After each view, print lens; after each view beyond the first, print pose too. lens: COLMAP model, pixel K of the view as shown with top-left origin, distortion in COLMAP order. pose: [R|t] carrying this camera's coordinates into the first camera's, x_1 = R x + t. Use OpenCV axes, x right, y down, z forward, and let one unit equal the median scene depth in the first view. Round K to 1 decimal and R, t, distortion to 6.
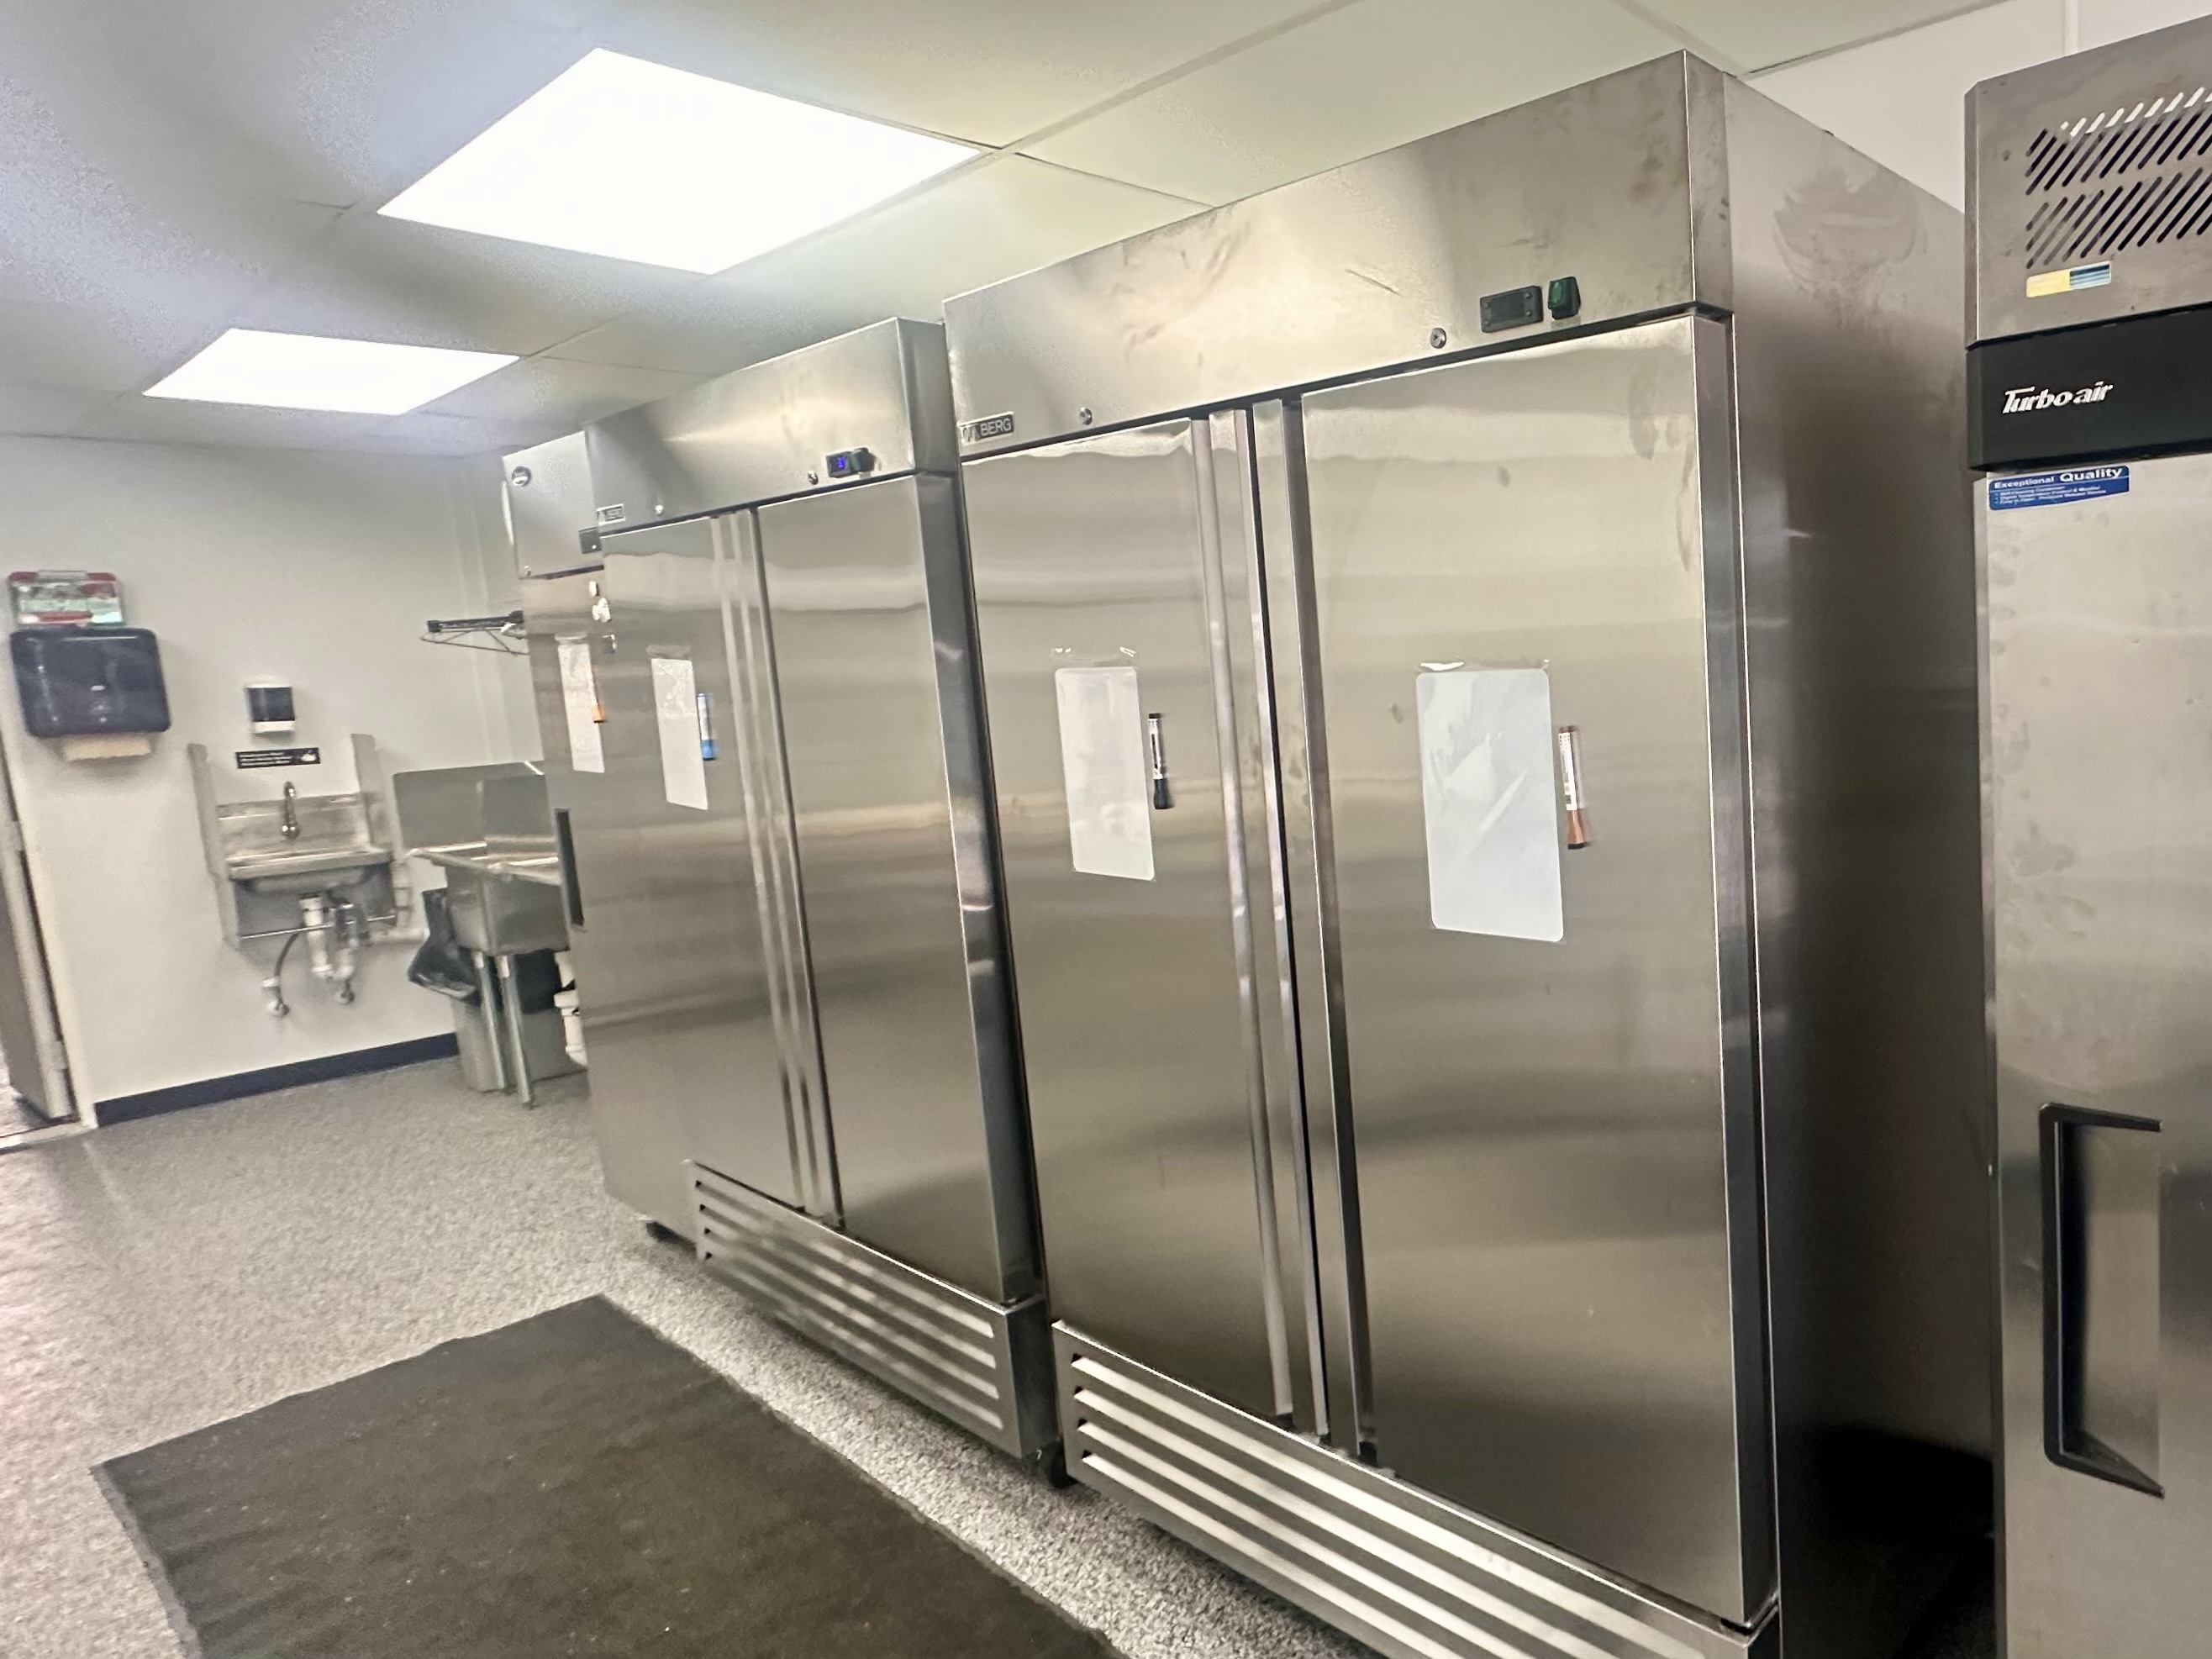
lens RADIAL K [[890.3, 0, 1125.5], [0, 890.3, 806.7], [0, 0, 1]] dist [-0.017784, 0.000003]
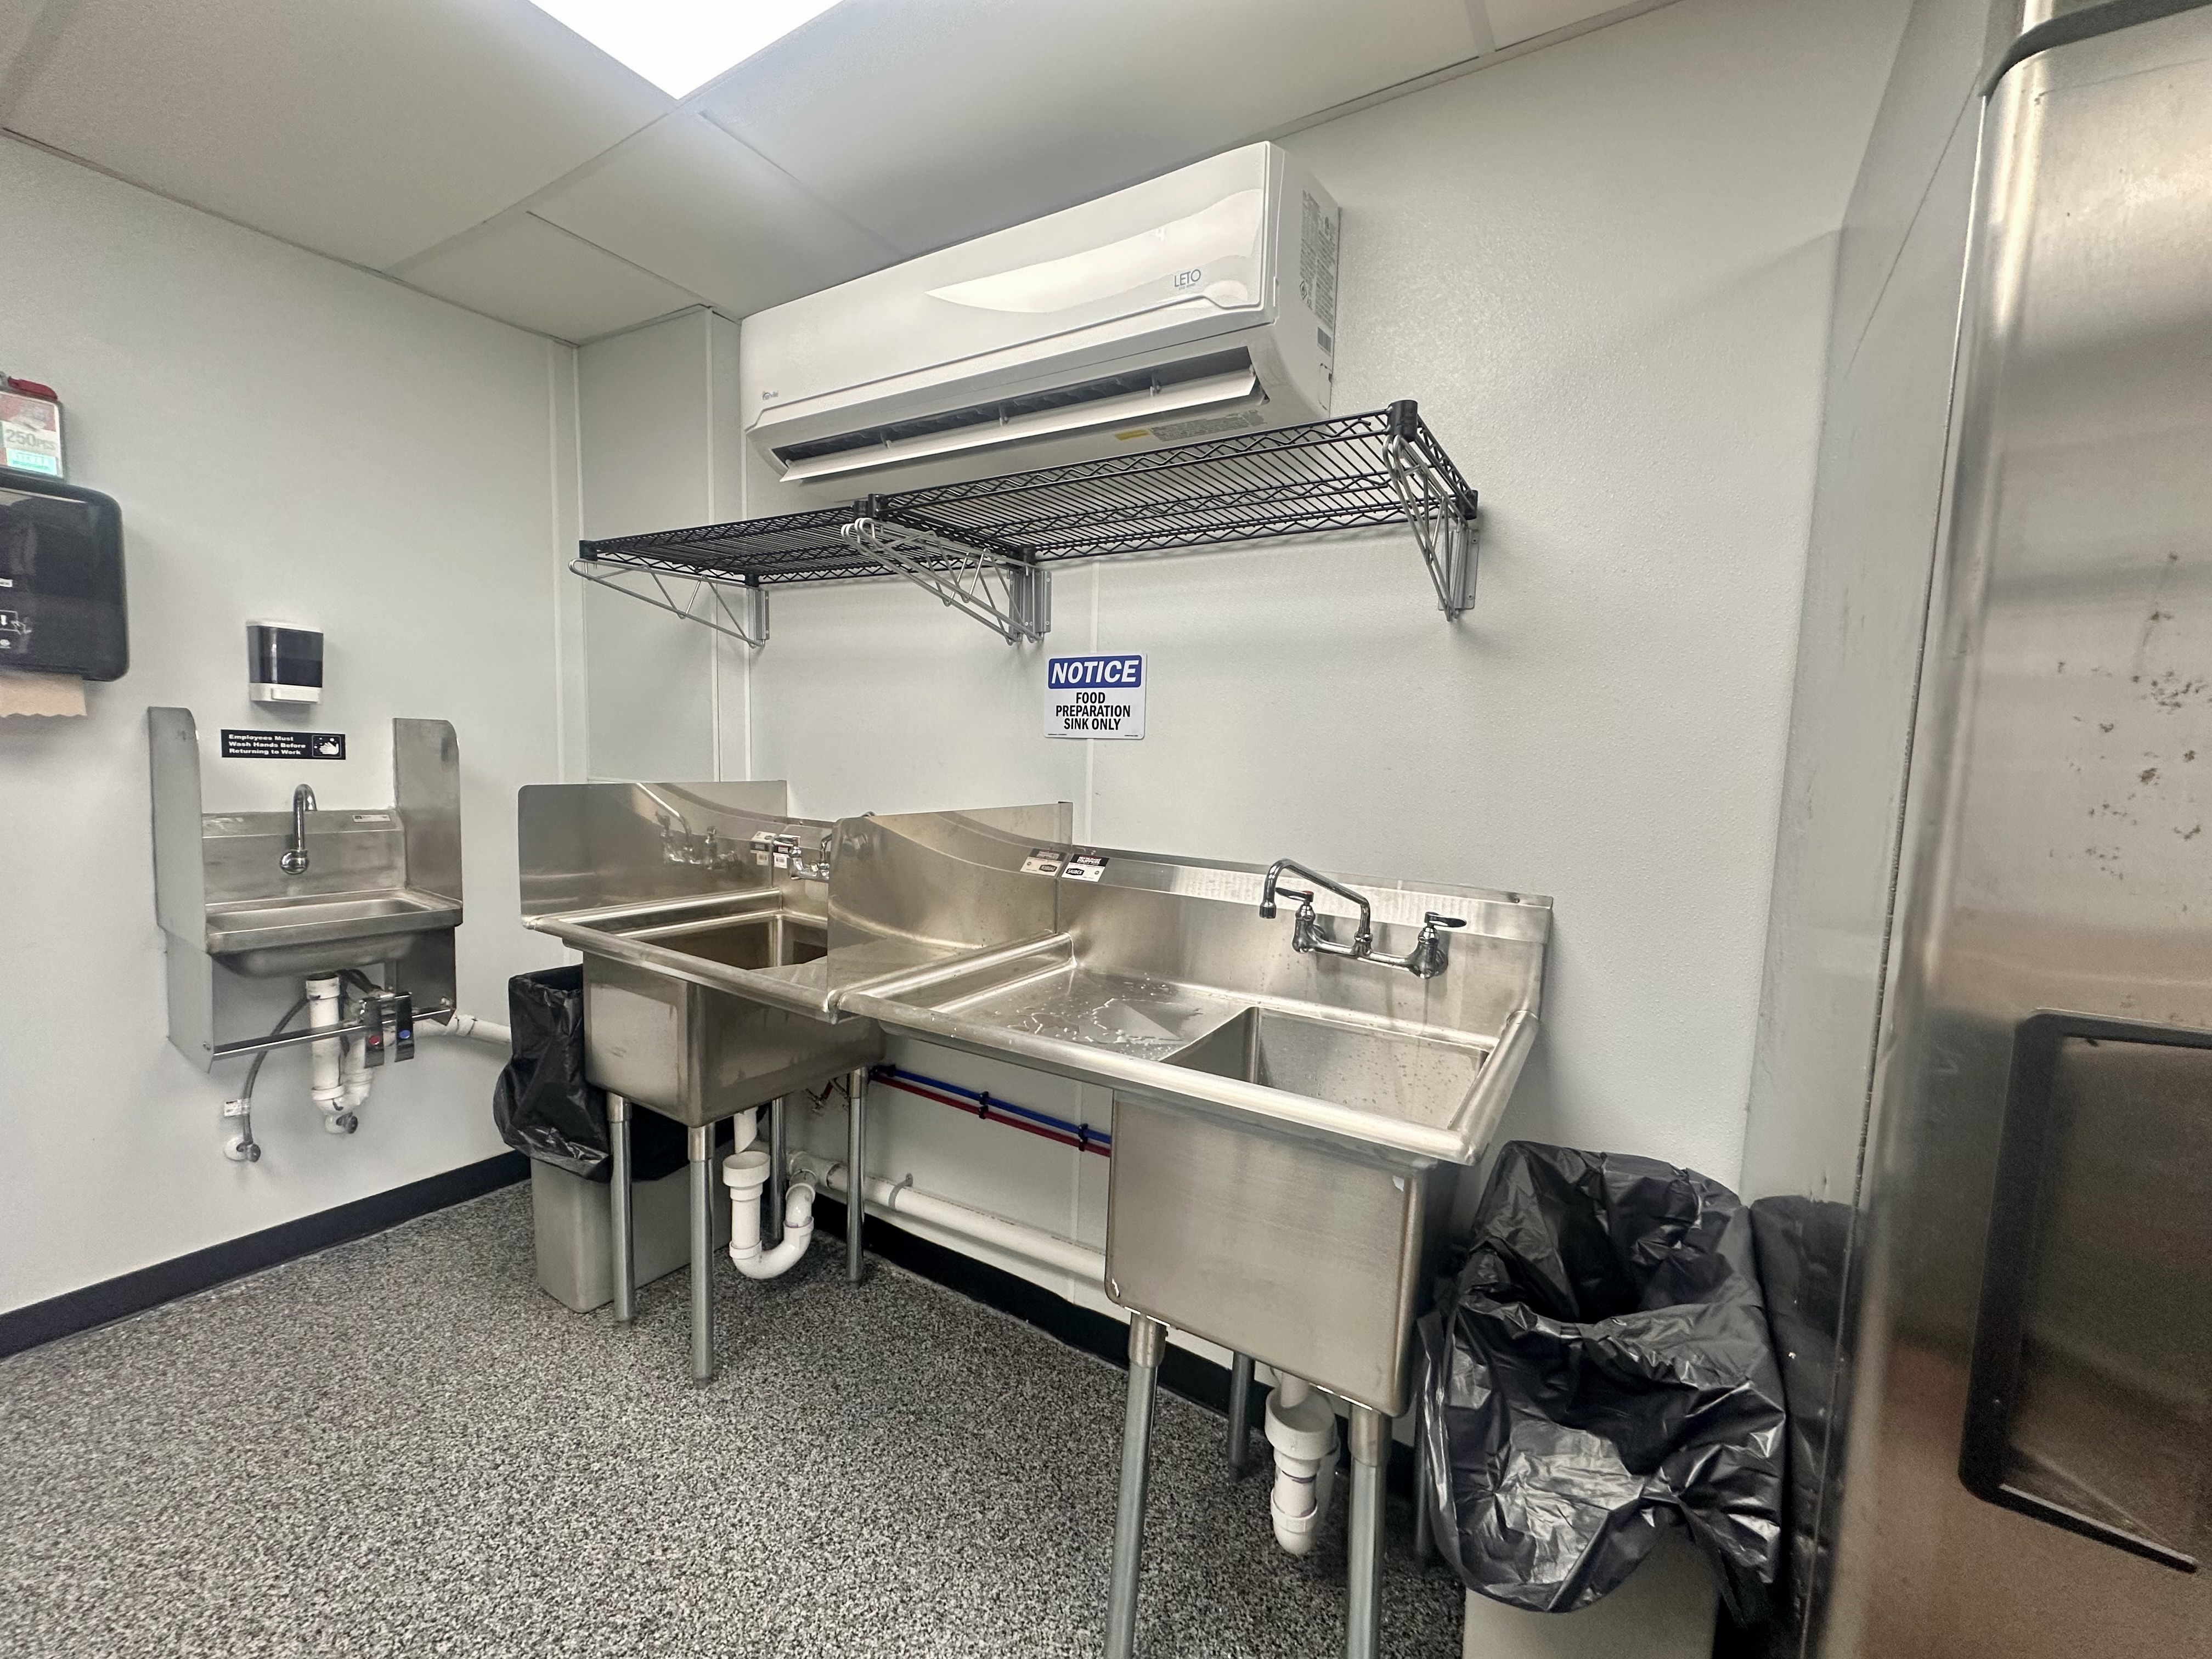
lens RADIAL K [[890.3, 0, 1086.9], [0, 890.3, 842.7], [0, 0, 1]] dist [-0.017784, 0.000003]
pose [[0.995899, 0.076089, 0.048948, -0.434630], [-0.074627, 0.996728, -0.031049, -0.009978], [-0.051150, 0.027269, 0.998319, 0.358885]]
